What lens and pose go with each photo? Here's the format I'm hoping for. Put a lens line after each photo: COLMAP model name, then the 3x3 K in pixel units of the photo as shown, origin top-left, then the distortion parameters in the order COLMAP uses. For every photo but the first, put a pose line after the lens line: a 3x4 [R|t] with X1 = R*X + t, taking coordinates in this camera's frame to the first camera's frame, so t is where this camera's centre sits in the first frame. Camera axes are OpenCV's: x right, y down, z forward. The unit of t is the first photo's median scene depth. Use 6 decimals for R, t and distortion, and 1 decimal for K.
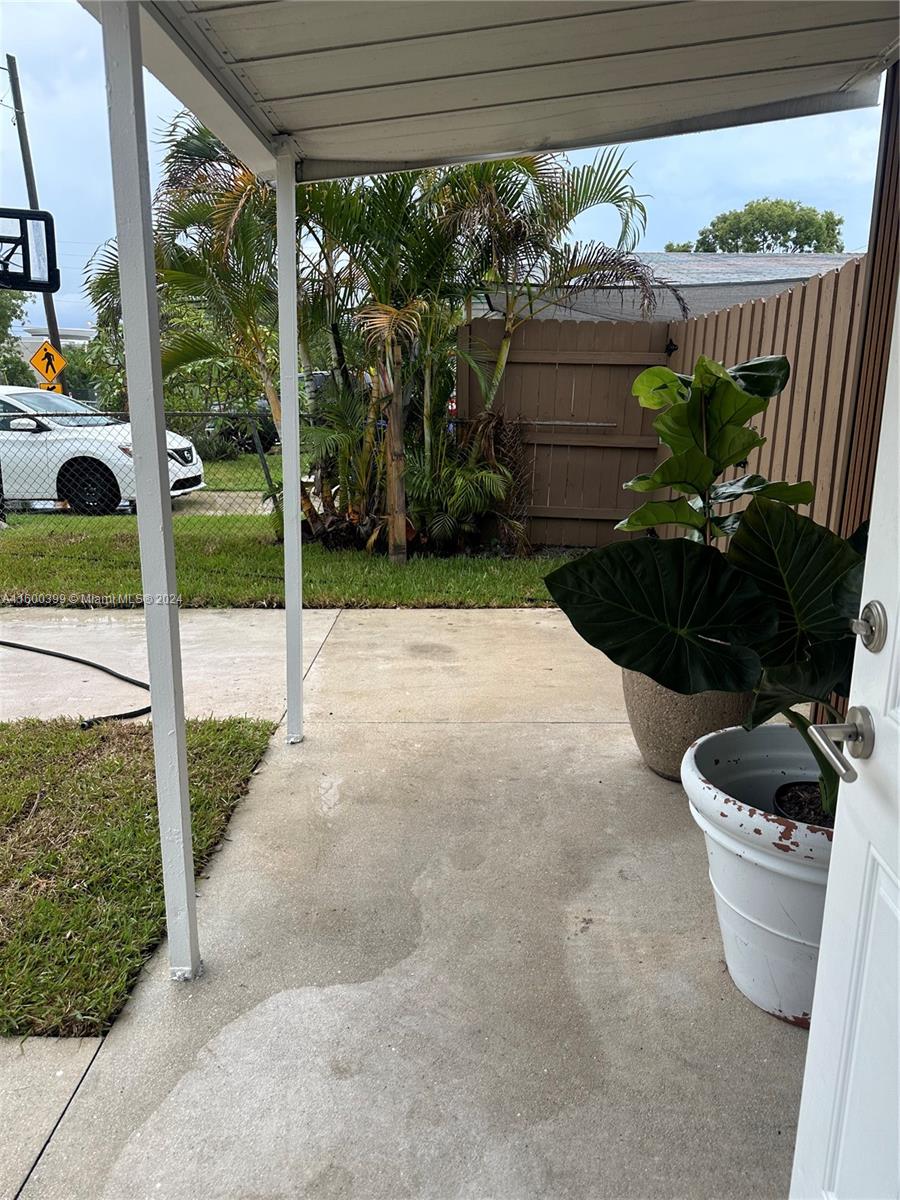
lens RADIAL K [[840.9, 0, 458.6], [0, 840.9, 607.3], [0, 0, 1]] dist [0.116551, -0.169565]
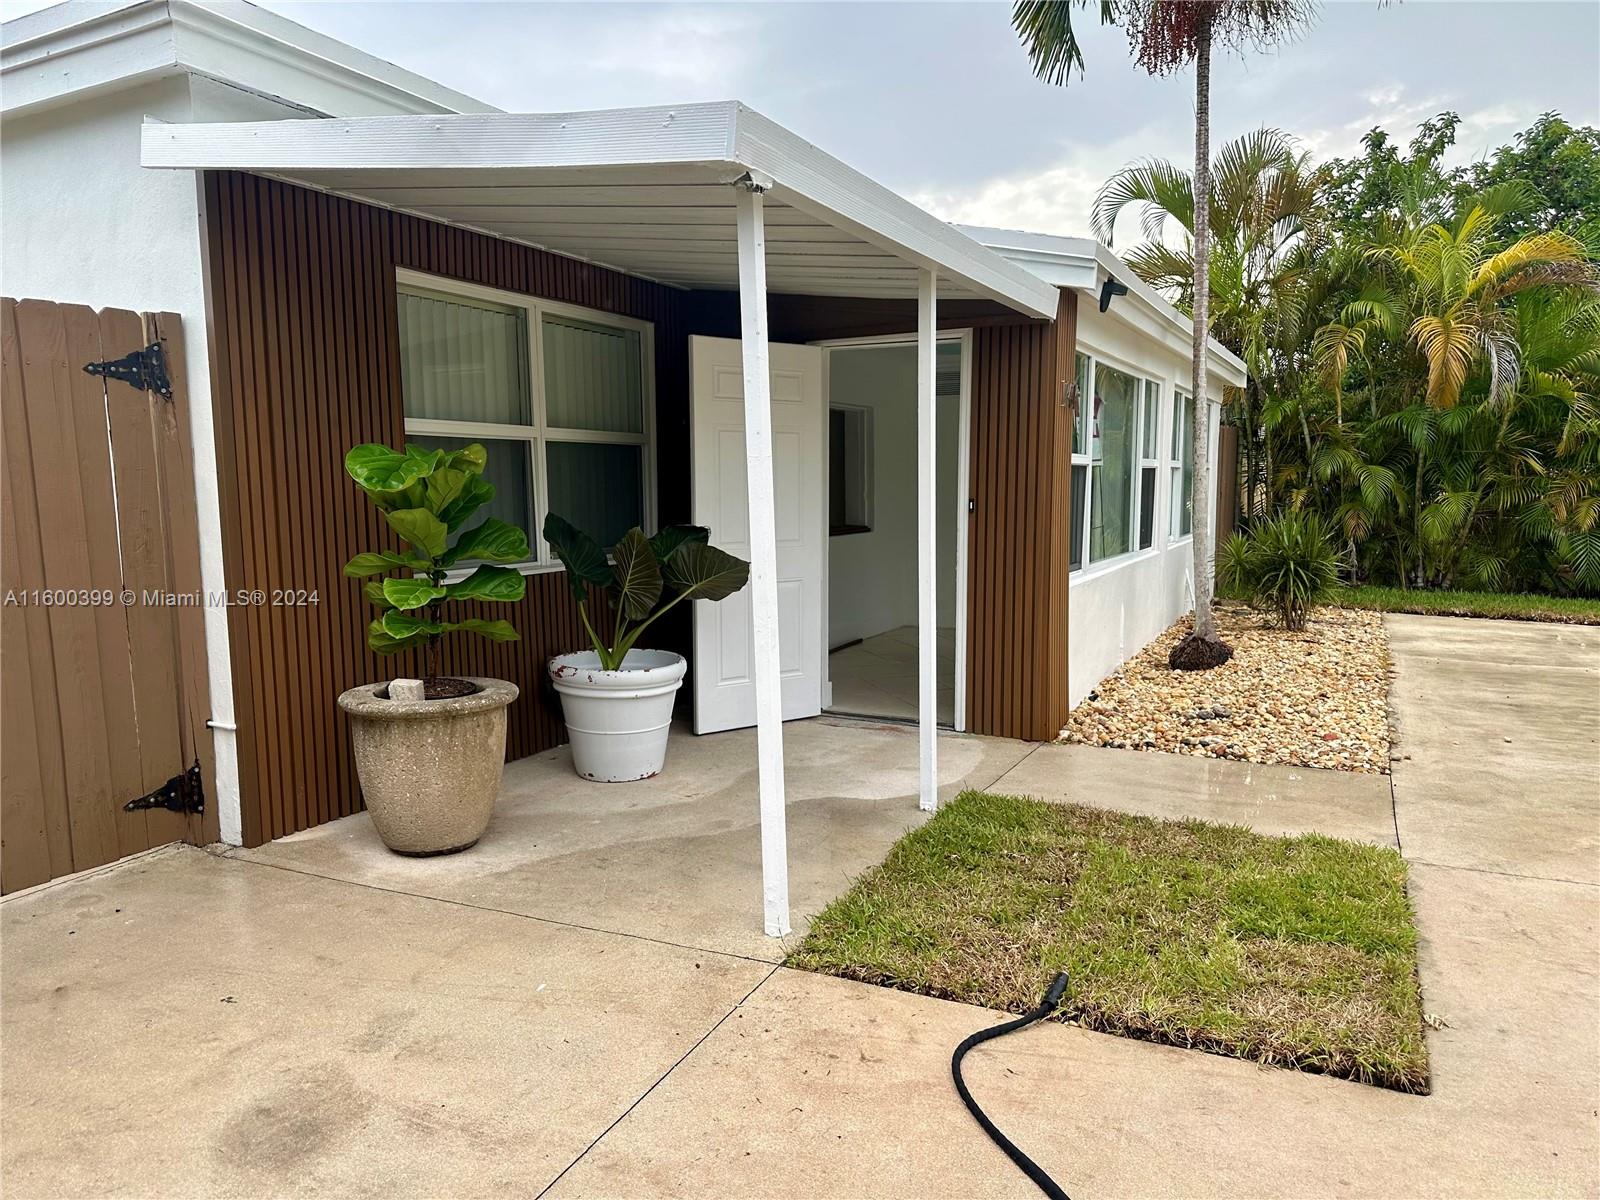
lens RADIAL K [[1117.6, 0, 792.9], [0, 1117.6, 627.3], [0, 0, 1]] dist [0.107173, -0.165392]
pose [[-0.901721, -0.063984, 0.427557, -0.624584], [0.099371, 0.931831, 0.349023, -0.445338], [-0.420742, 0.357208, -0.833893, 1.763477]]
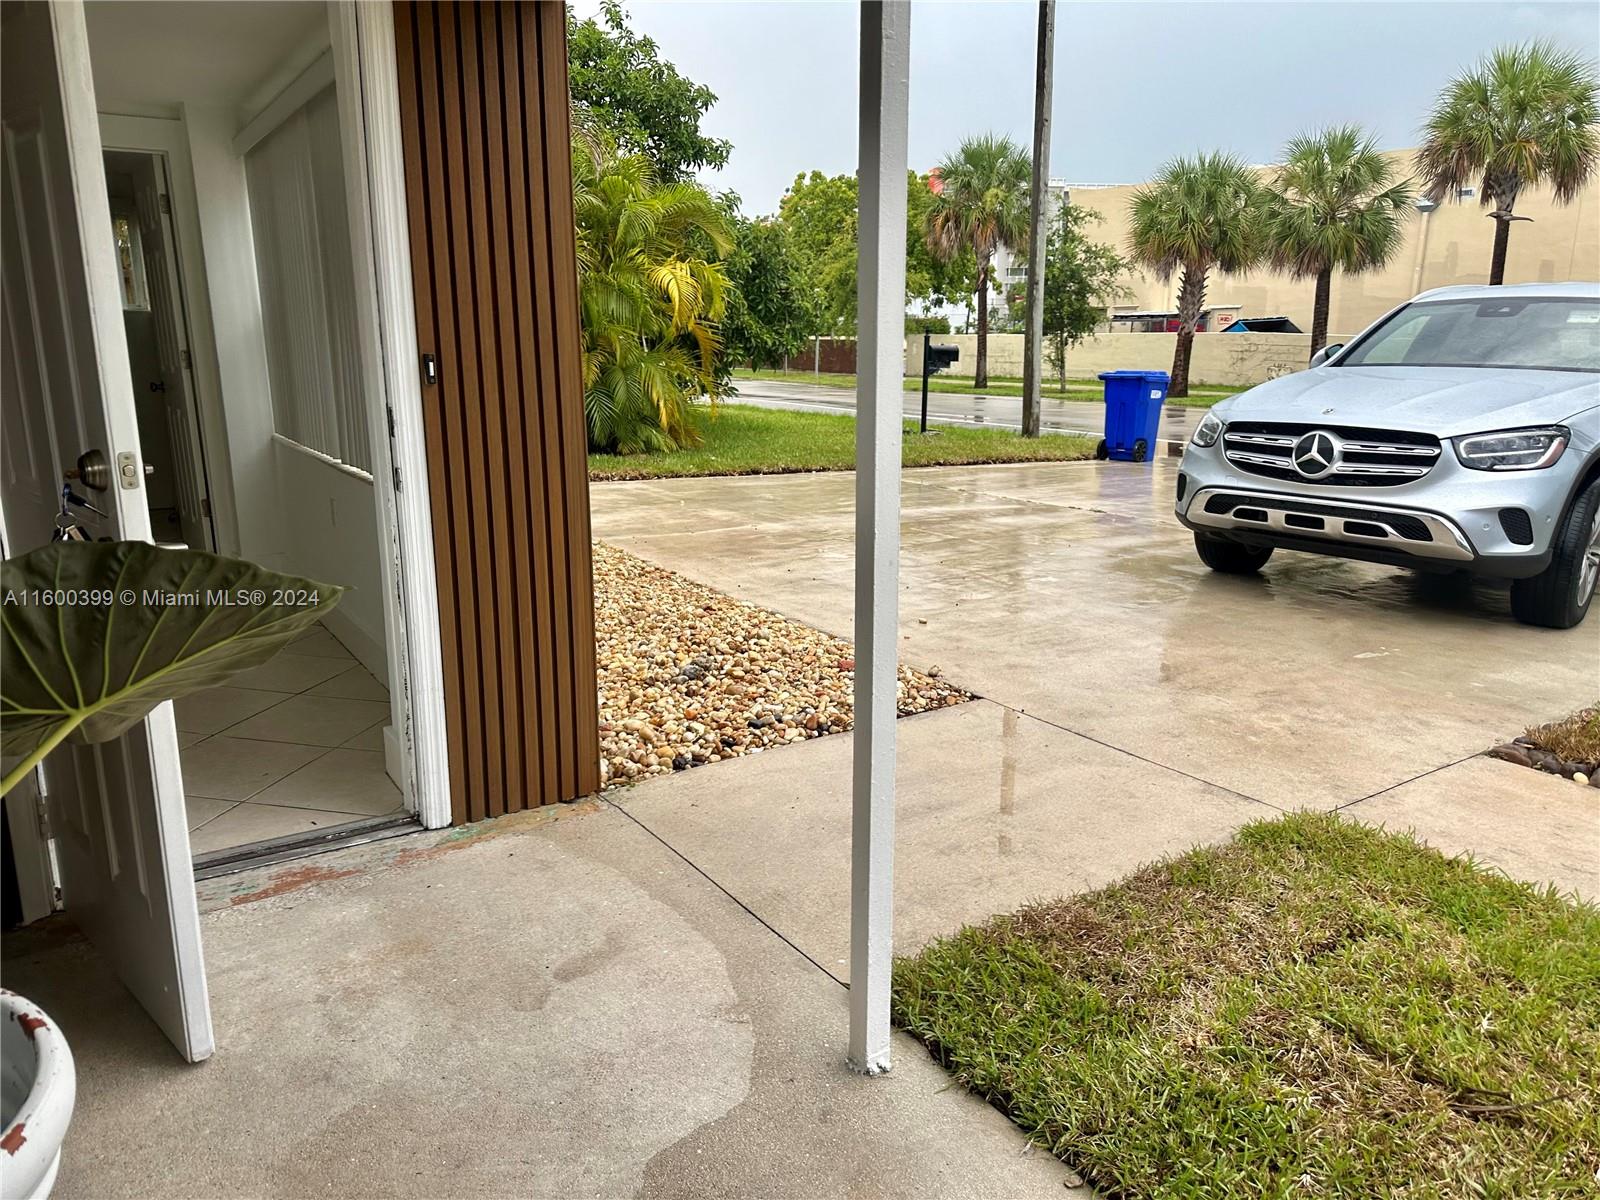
lens RADIAL K [[1121.2, 0, 800.1], [0, 1121.2, 604.3], [0, 0, 1]] dist [0.116551, -0.169565]
pose [[-0.822072, 0.119260, -0.556753, 0.153103], [-0.149996, 0.897918, 0.413816, -0.216609], [0.549271, 0.423697, -0.720265, 0.942321]]
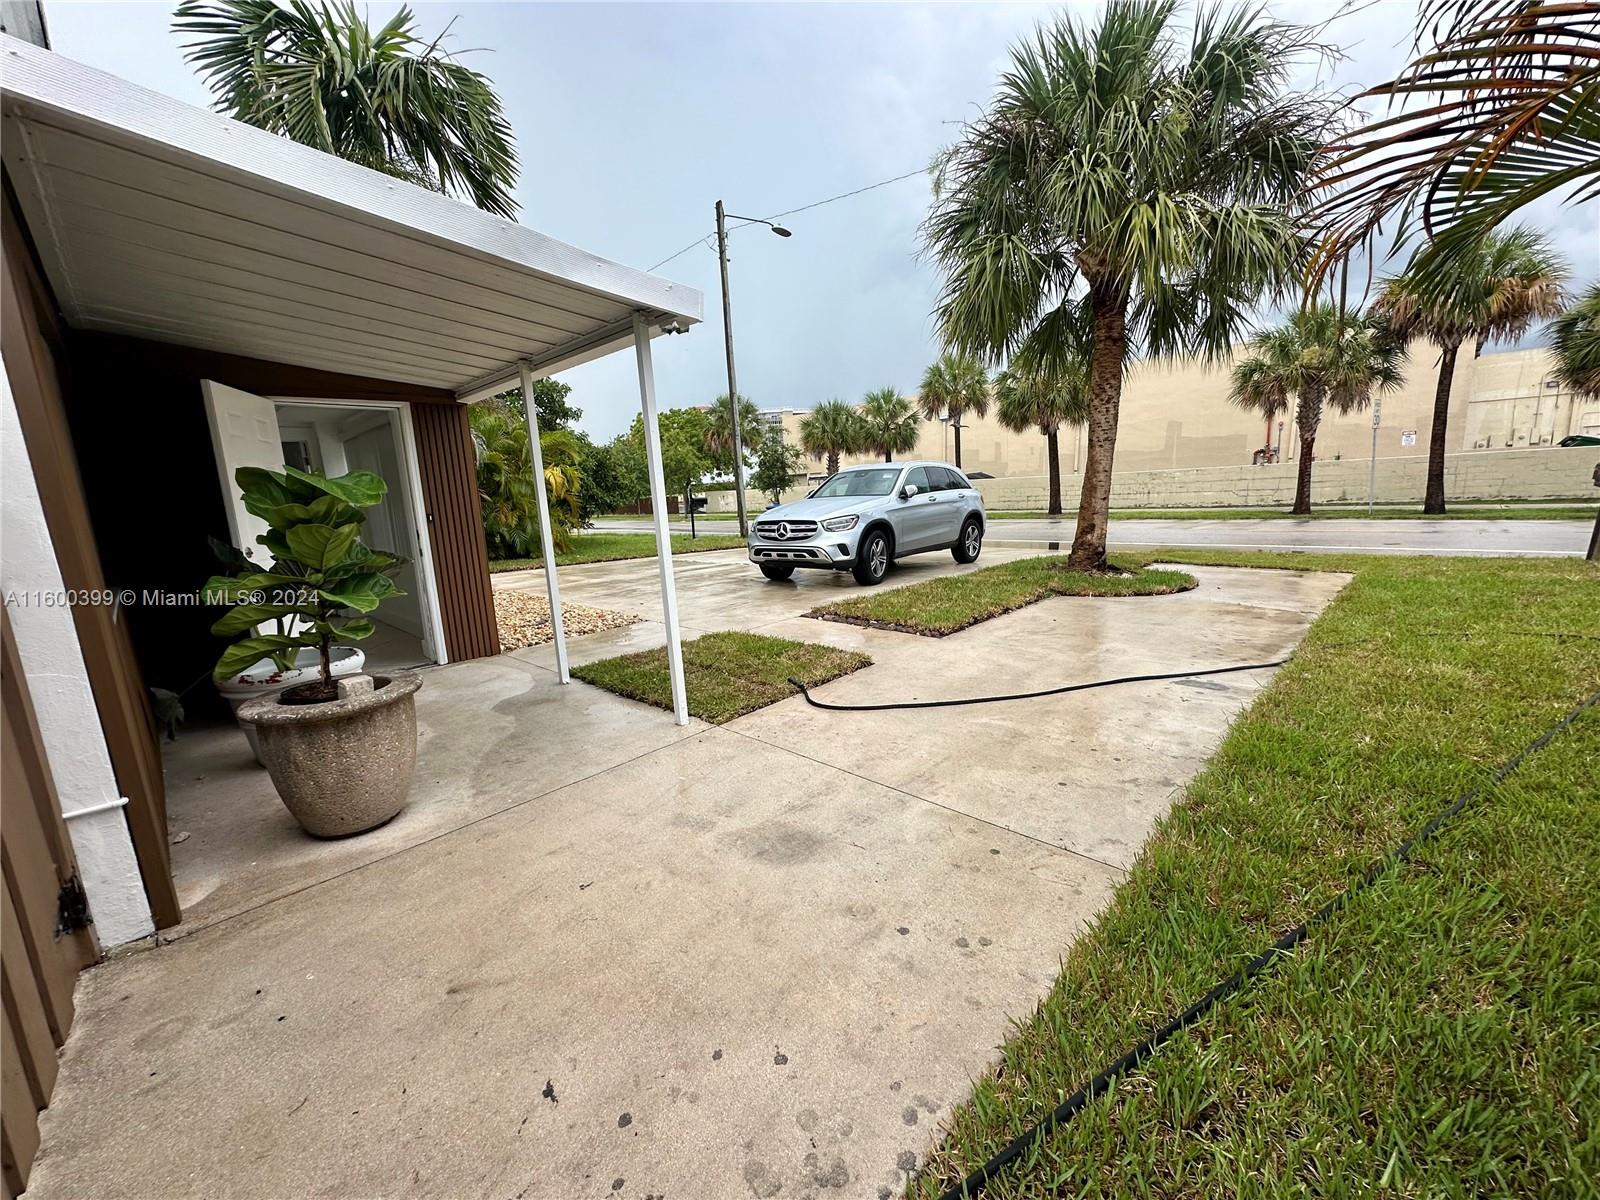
lens RADIAL K [[639.0, 0, 795.1], [0, 639.0, 600.6], [0, 0, 1]] dist [-0.000594, -0.000151]
pose [[-0.687085, 0.153016, -0.710282, 0.413740], [-0.130489, 0.935691, 0.327803, -0.421035], [0.714763, 0.317912, -0.622933, 1.779670]]
